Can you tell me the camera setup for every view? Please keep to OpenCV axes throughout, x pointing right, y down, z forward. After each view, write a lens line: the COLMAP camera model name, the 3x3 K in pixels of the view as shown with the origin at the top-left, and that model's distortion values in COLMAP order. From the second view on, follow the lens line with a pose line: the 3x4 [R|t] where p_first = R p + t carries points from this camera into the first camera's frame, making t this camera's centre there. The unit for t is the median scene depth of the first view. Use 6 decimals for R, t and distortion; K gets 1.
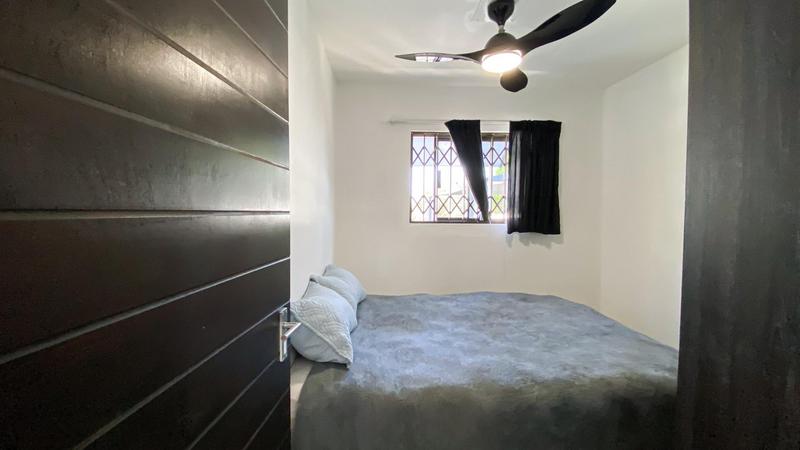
lens RADIAL K [[330.0, 0, 399.5], [0, 330.0, 224.1], [0, 0, 1]] dist [0.009027, -0.002603]
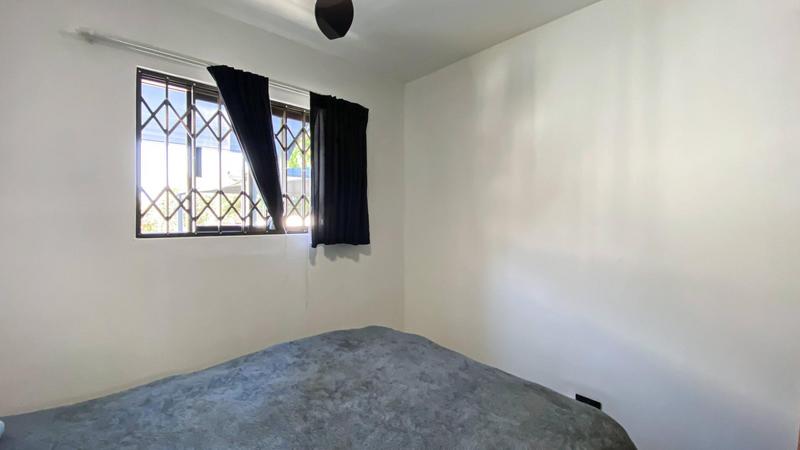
lens RADIAL K [[330.0, 0, 399.7], [0, 330.0, 225.1], [0, 0, 1]] dist [0.009027, -0.002603]
pose [[0.779268, -0.015234, 0.626506, 0.026939], [0.018812, 0.999823, 0.000913, -0.016121], [-0.626409, 0.011075, 0.779416, 0.311005]]
